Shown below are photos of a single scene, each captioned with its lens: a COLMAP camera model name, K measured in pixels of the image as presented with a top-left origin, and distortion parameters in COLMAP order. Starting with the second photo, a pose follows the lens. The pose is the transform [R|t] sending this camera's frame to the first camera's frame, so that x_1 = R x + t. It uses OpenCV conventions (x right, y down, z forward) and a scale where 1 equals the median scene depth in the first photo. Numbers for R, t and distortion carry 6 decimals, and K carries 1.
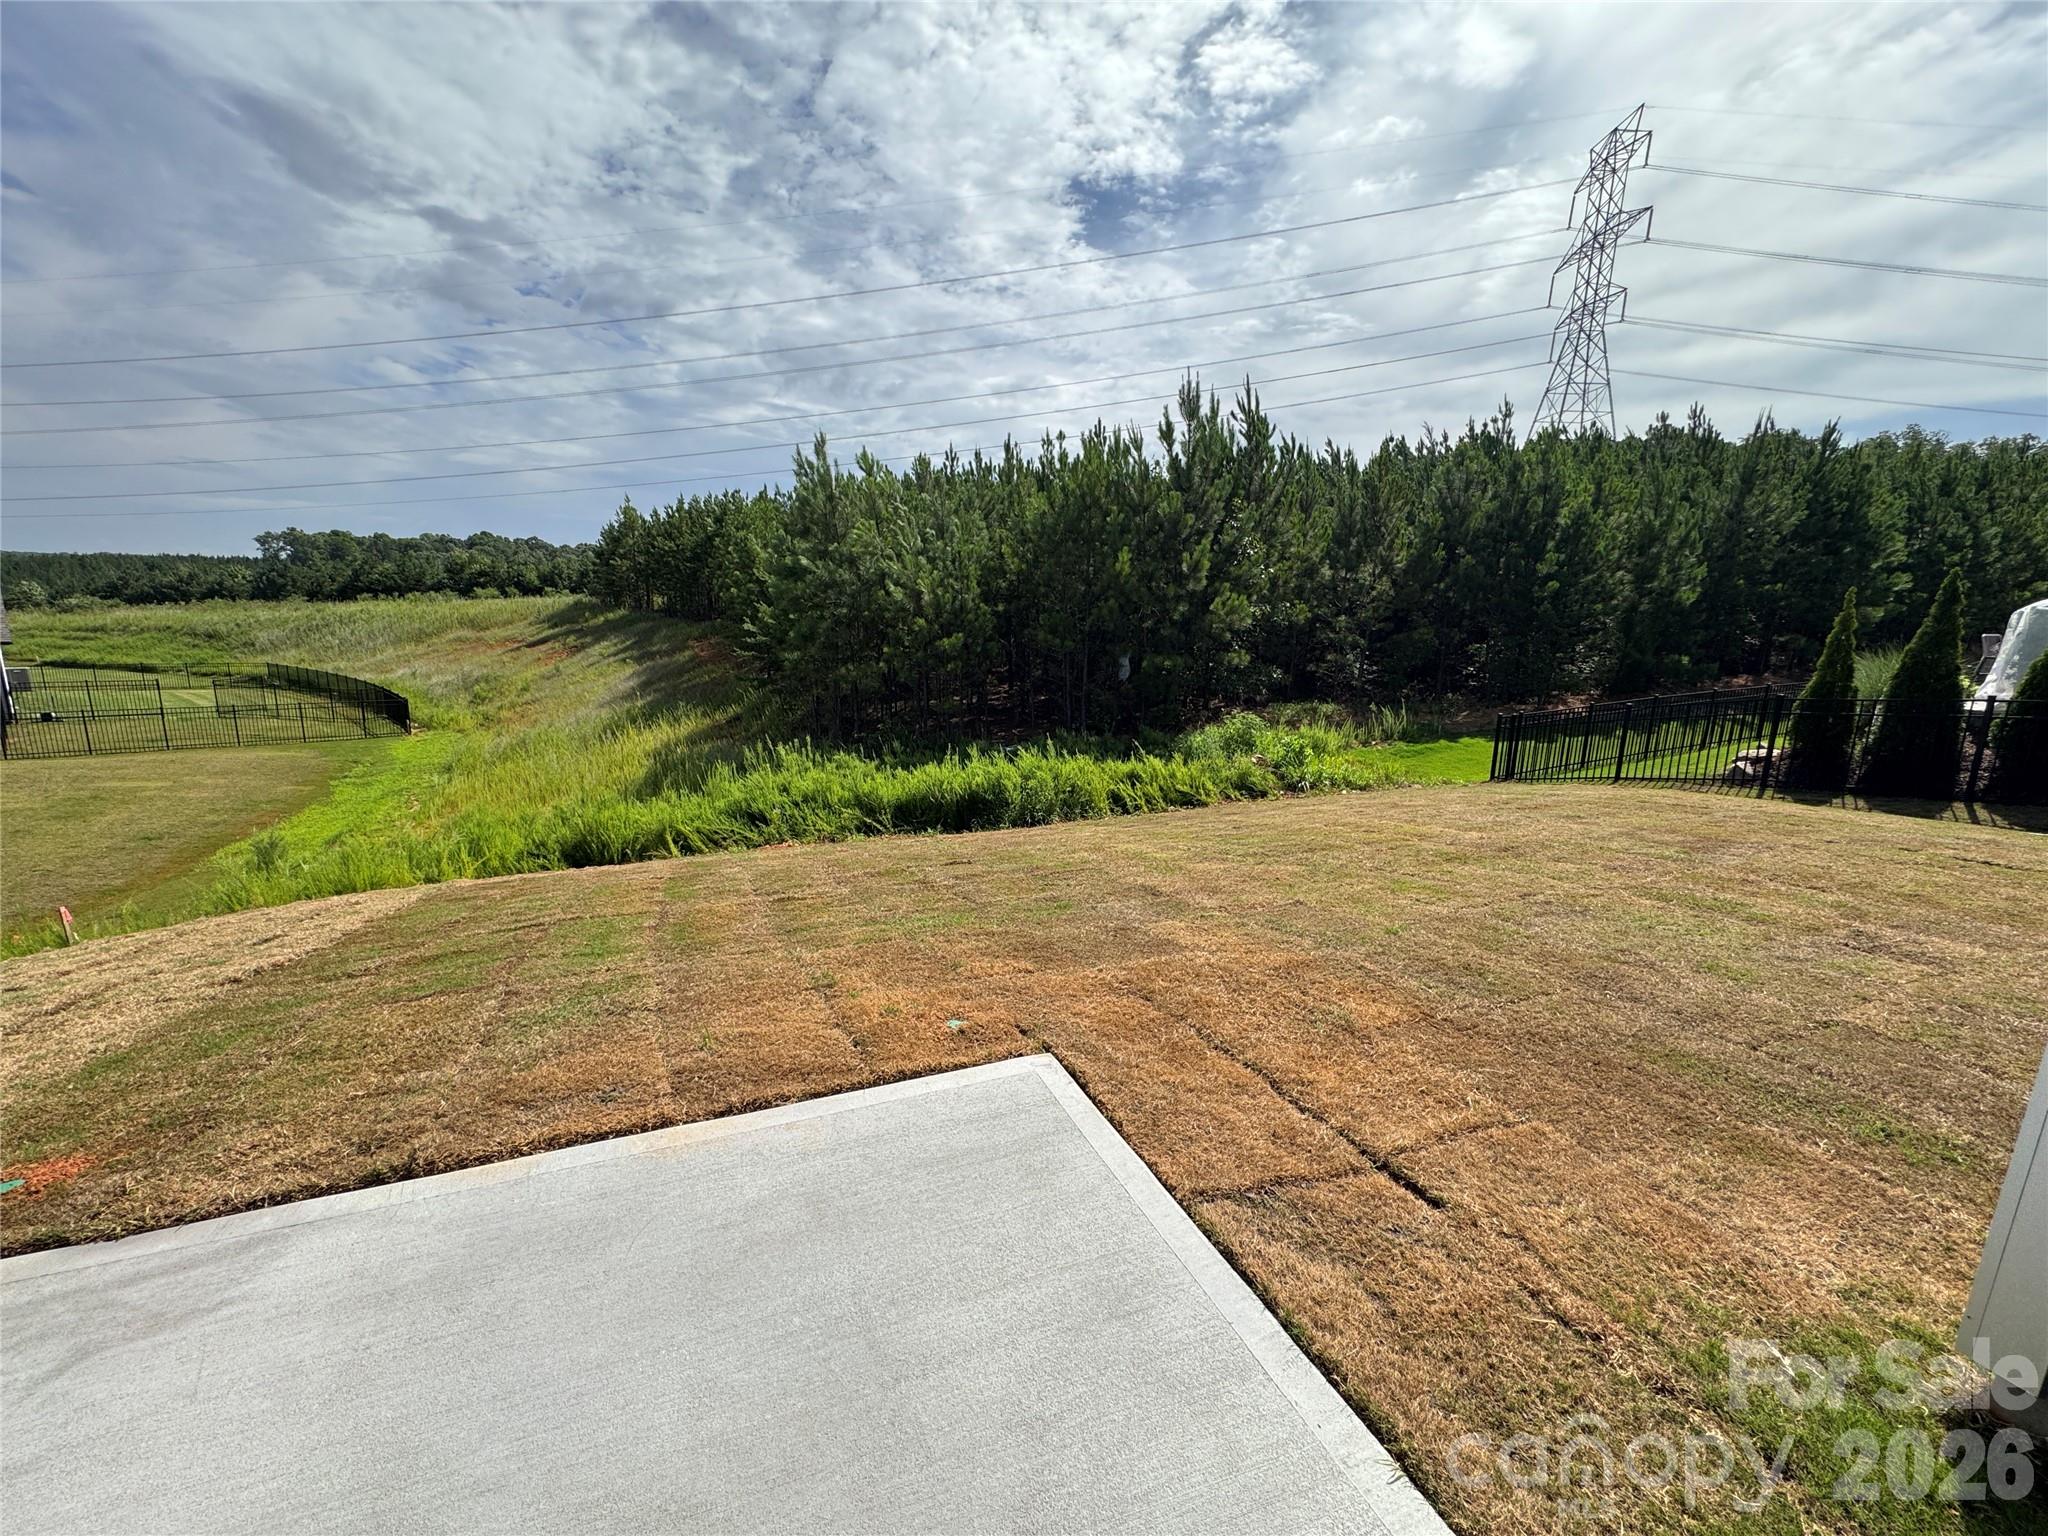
lens RADIAL K [[813.1, 0, 1022.4], [0, 813.1, 762.6], [0, 0, 1]] dist [-0.004916, 0.000463]
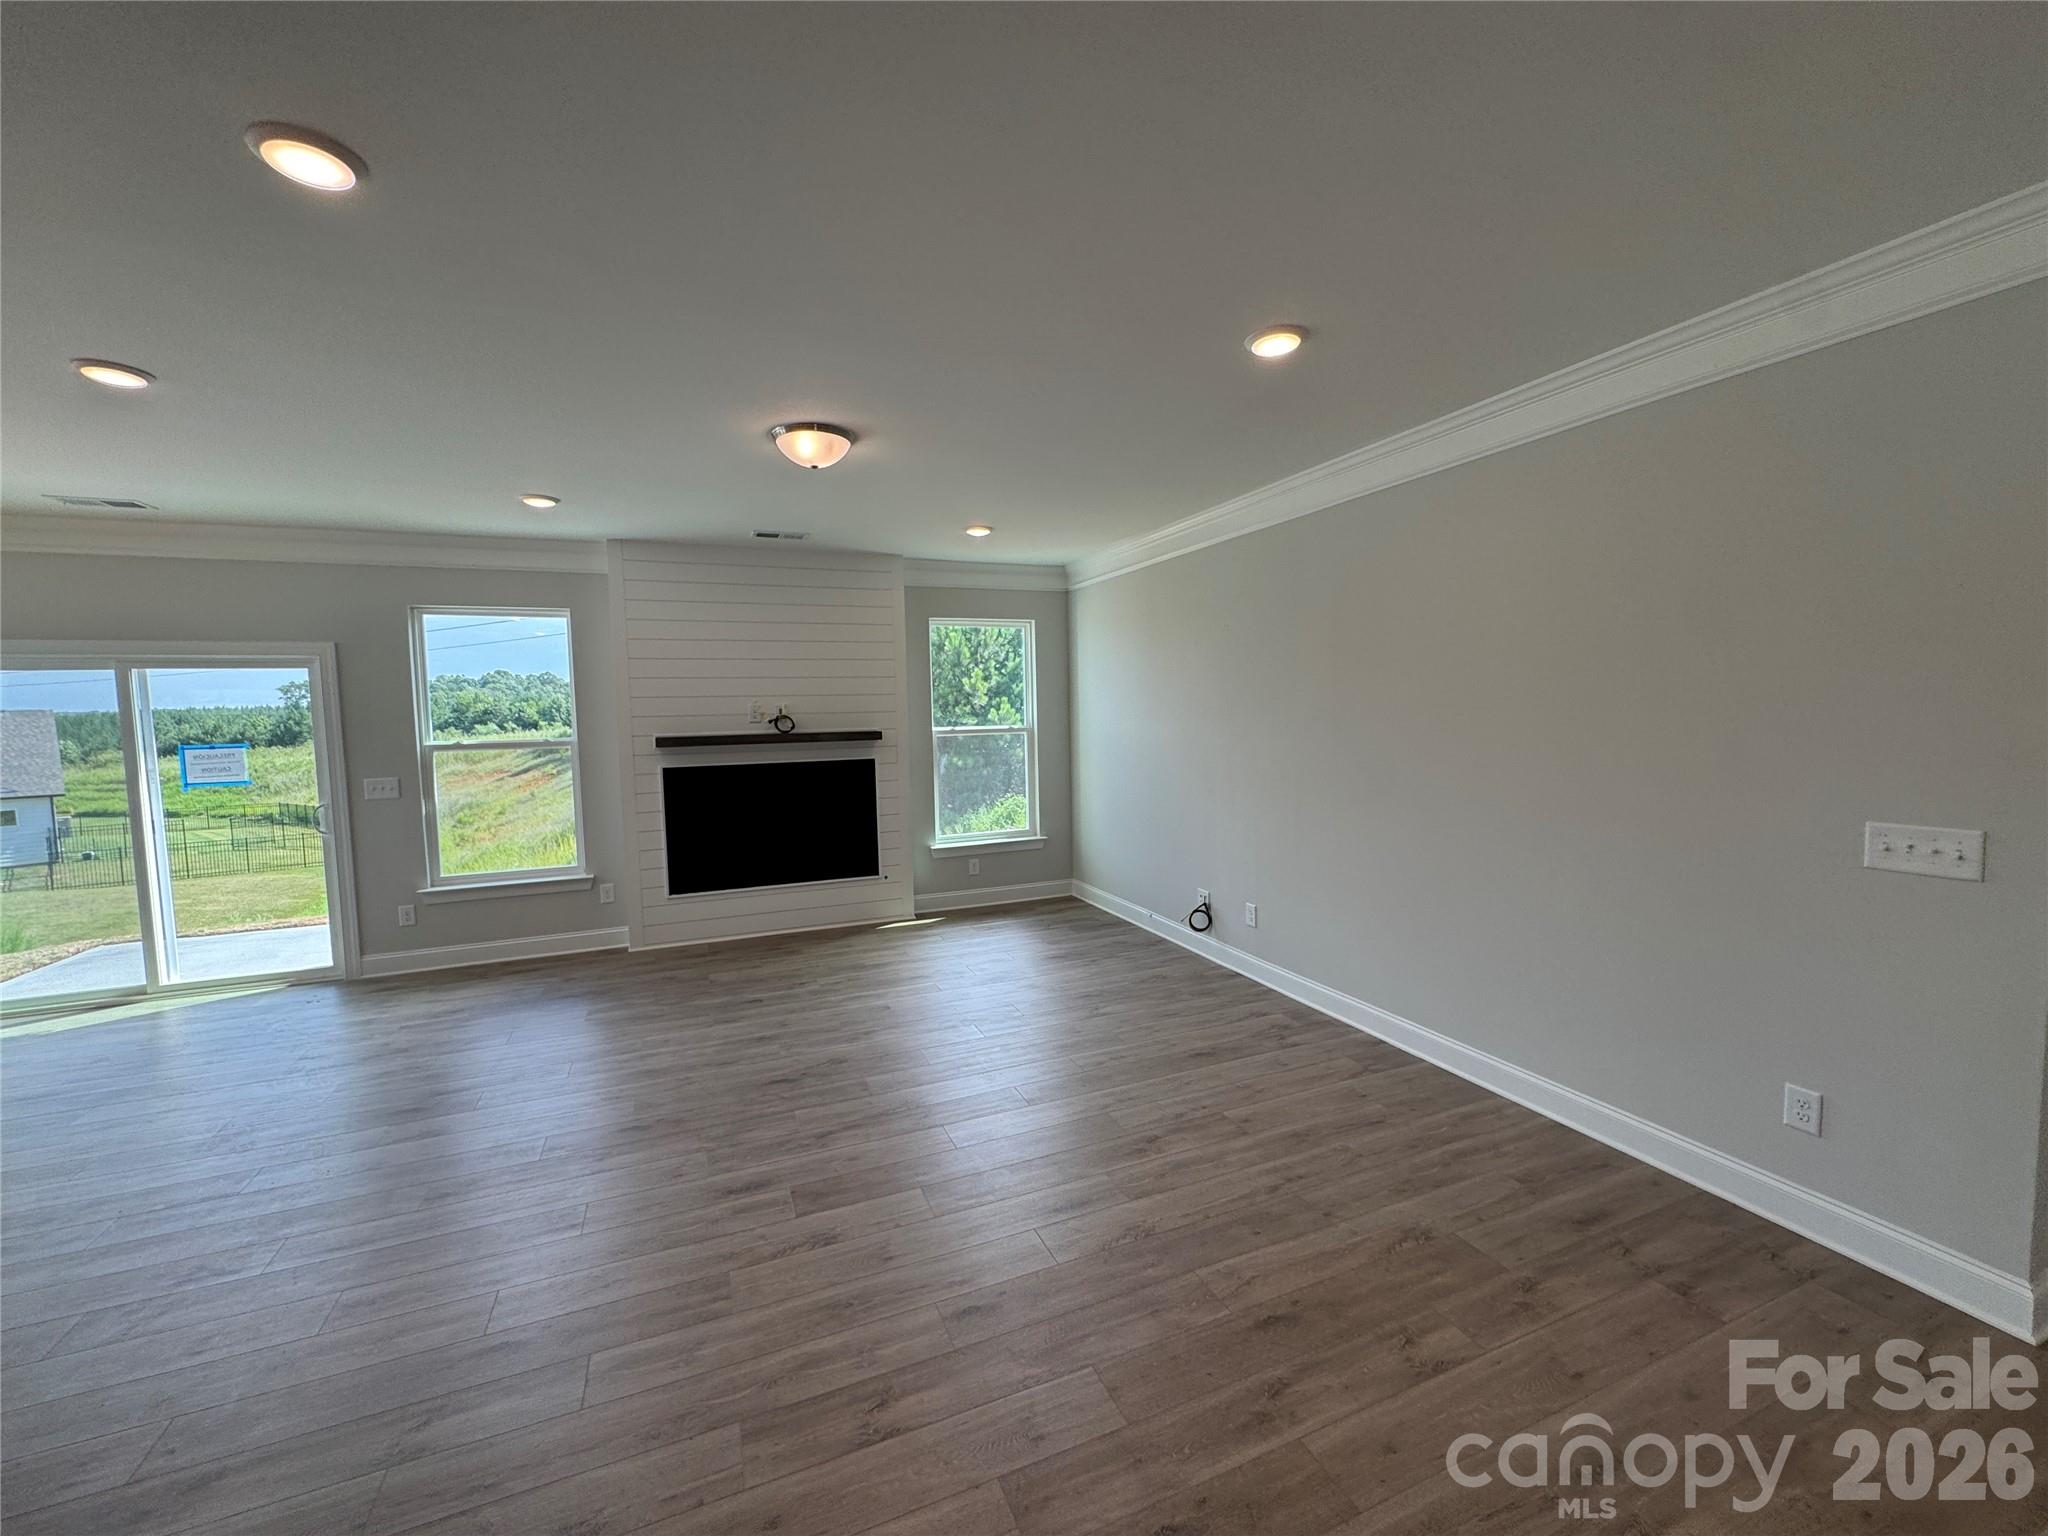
lens RADIAL K [[813.1, 0, 1025.7], [0, 813.1, 764.4], [0, 0, 1]] dist [-0.004916, 0.000463]
pose [[0.998593, -0.052873, -0.003980, 0.138984], [0.051950, 0.990649, -0.126158, 0.025712], [0.010613, 0.125774, 0.992002, -0.140243]]
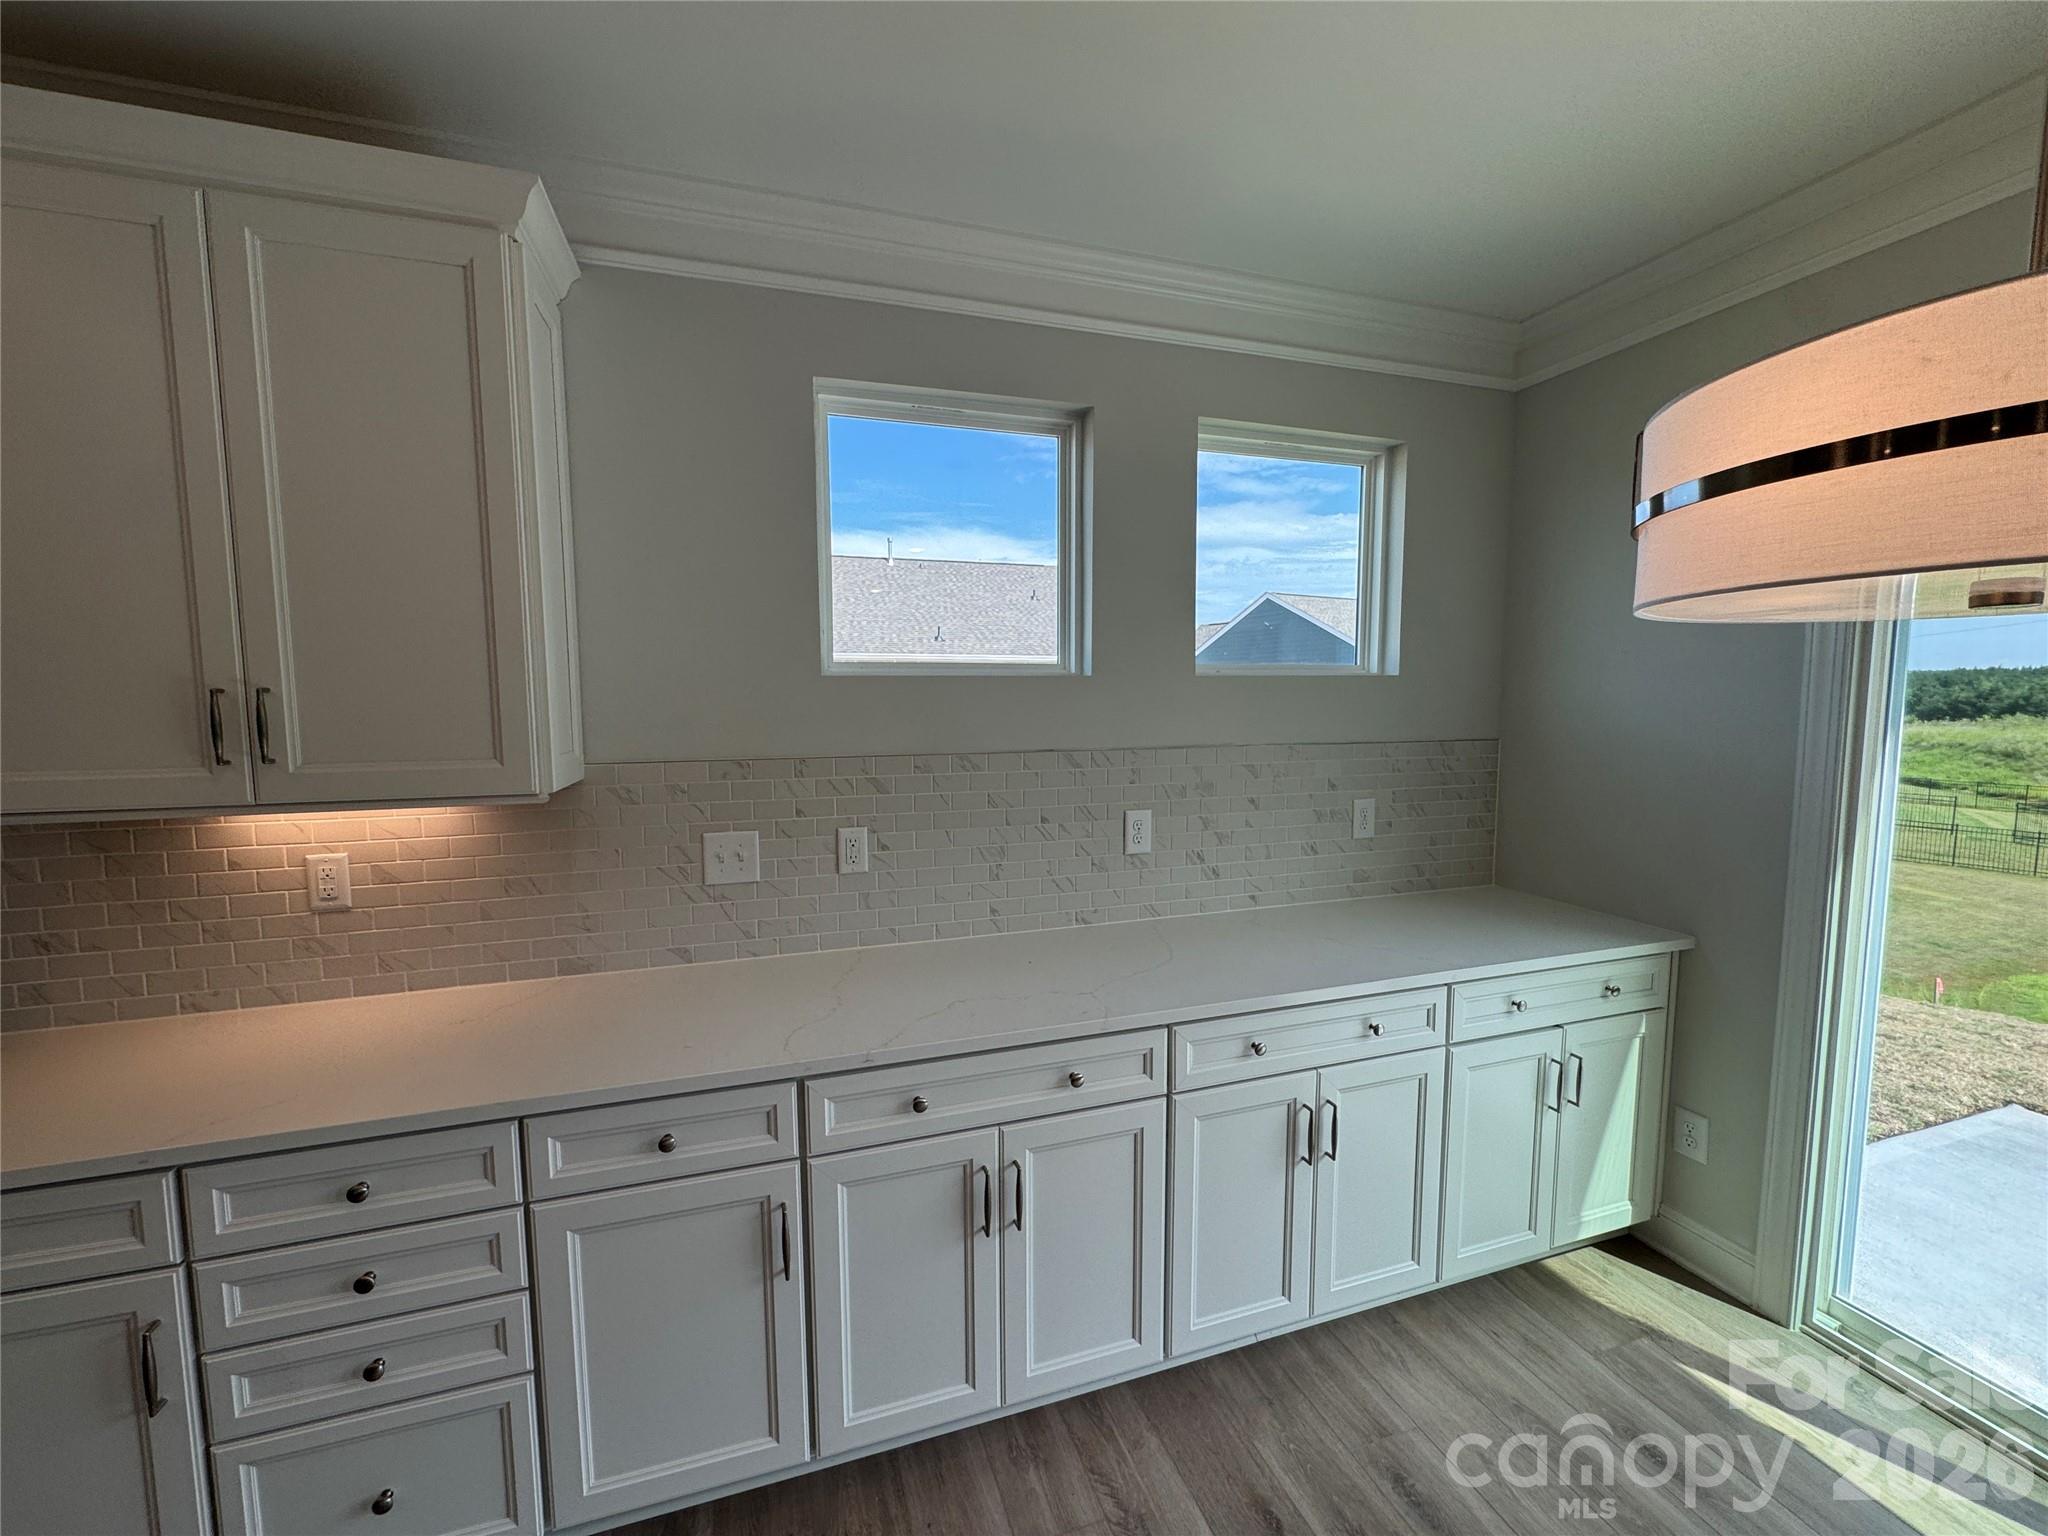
lens RADIAL K [[813.1, 0, 1025.5], [0, 813.1, 768.4], [0, 0, 1]] dist [-0.004916, 0.000463]
pose [[-0.081372, 0.063274, -0.994673, 0.025872], [-0.193294, 0.978033, 0.078028, 0.008164], [0.977761, 0.198614, -0.067354, -0.069299]]
